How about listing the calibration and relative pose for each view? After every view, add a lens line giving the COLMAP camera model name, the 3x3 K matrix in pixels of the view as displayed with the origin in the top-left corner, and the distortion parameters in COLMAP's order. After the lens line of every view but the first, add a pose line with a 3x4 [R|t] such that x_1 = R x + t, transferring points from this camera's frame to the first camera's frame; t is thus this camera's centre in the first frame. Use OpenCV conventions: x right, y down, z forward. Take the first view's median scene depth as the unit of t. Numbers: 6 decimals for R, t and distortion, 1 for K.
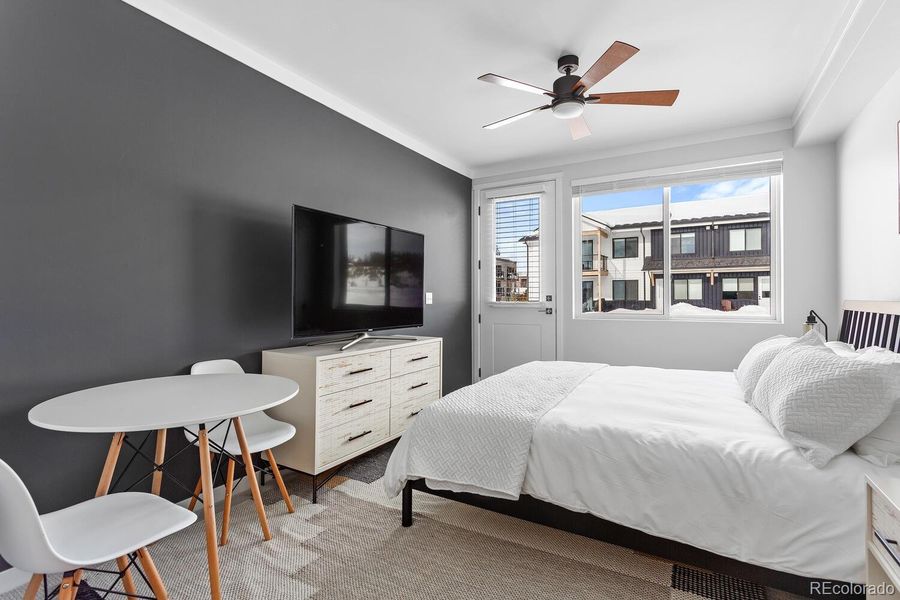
lens RADIAL K [[434.9, 0, 449.3], [0, 434.9, 295.5], [0, 0, 1]] dist [0.003763, 0.001392]
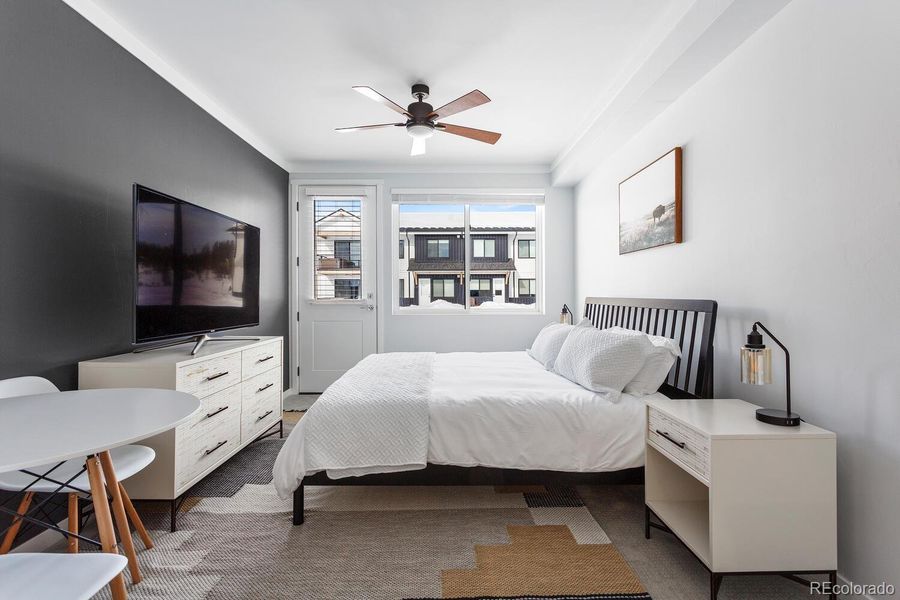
lens RADIAL K [[430.8, 0, 452.1], [0, 430.8, 293.6], [0, 0, 1]] dist [0.002651, 0.000719]
pose [[0.858846, 0.002819, 0.512225, -0.248213], [-0.003576, 0.999993, 0.000492, -0.000062], [-0.512221, -0.002254, 0.858851, -0.020939]]
